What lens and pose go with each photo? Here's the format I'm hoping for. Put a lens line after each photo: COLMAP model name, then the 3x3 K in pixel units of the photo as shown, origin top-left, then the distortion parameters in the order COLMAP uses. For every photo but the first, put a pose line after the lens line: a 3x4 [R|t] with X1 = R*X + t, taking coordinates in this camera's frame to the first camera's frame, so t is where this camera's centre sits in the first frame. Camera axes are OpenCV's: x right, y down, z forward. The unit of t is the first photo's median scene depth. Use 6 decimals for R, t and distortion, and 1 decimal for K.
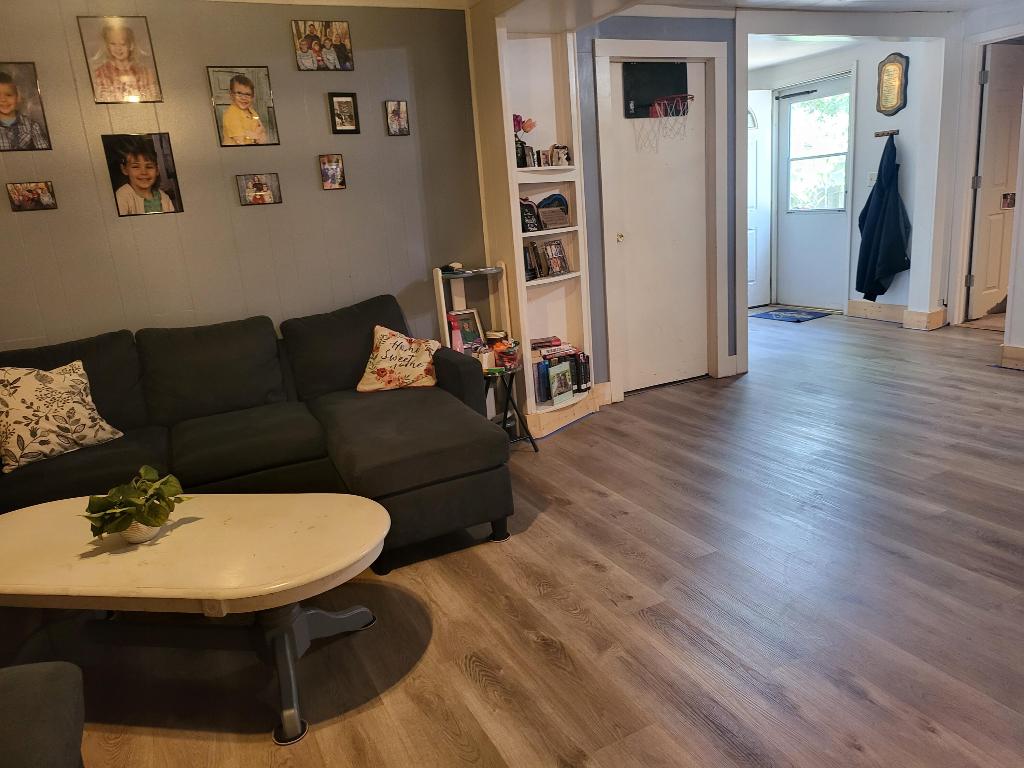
lens RADIAL K [[717.5, 0, 512.3], [0, 717.5, 385.6], [0, 0, 1]] dist [0.058295, -0.055593]
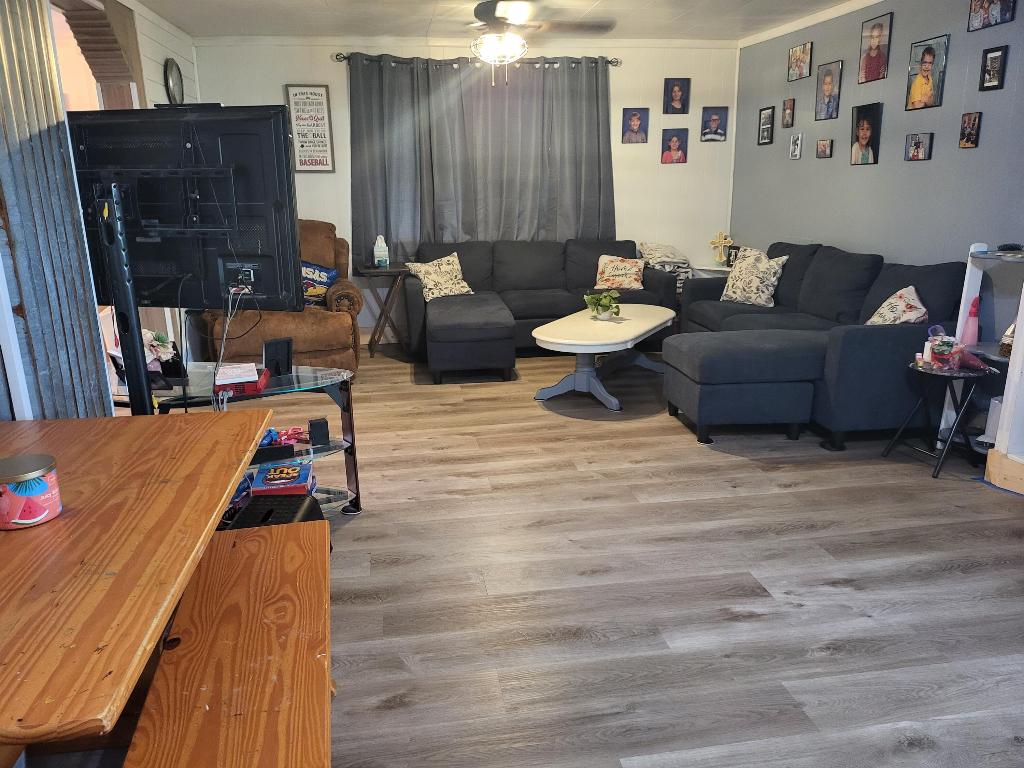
lens RADIAL K [[717.5, 0, 506.7], [0, 717.5, 381.5], [0, 0, 1]] dist [0.058295, -0.055593]
pose [[-0.301213, 0.332681, -0.893641, 1.037820], [-0.204935, 0.892681, 0.401400, -0.283118], [0.931275, 0.304045, -0.200709, 0.779062]]
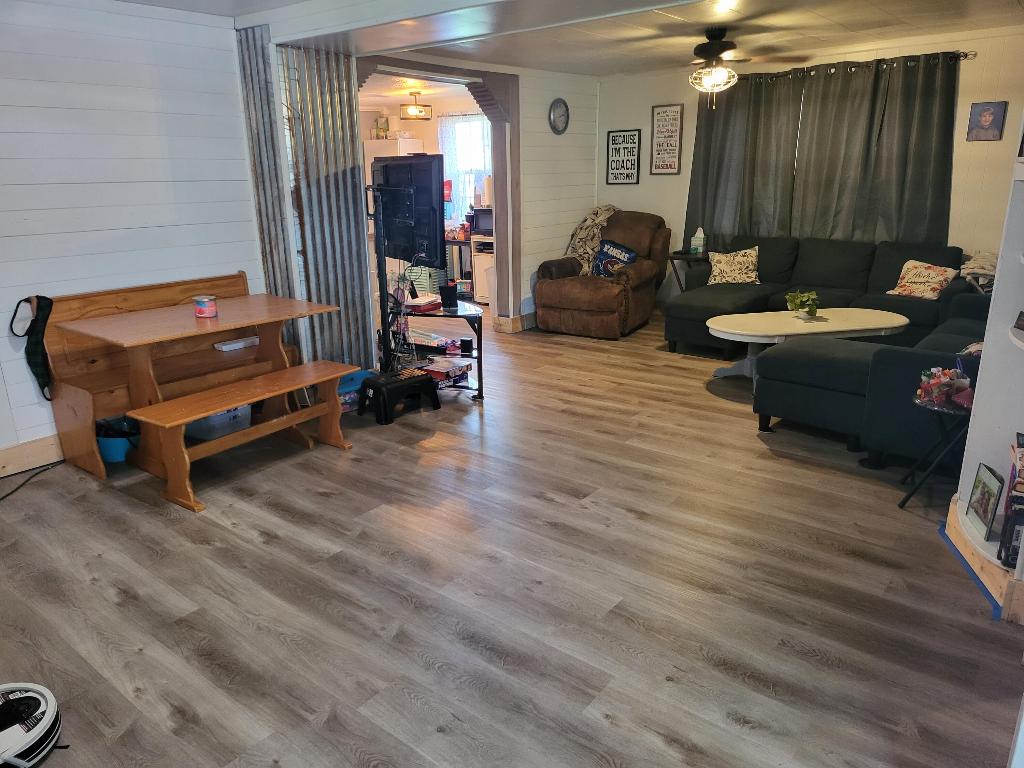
lens RADIAL K [[717.5, 0, 515.7], [0, 717.5, 382.4], [0, 0, 1]] dist [0.058295, -0.055593]
pose [[-0.898339, 0.209171, -0.386309, 0.830140], [-0.025815, 0.852713, 0.521741, -0.521530], [0.438544, 0.478673, -0.760626, 1.582999]]
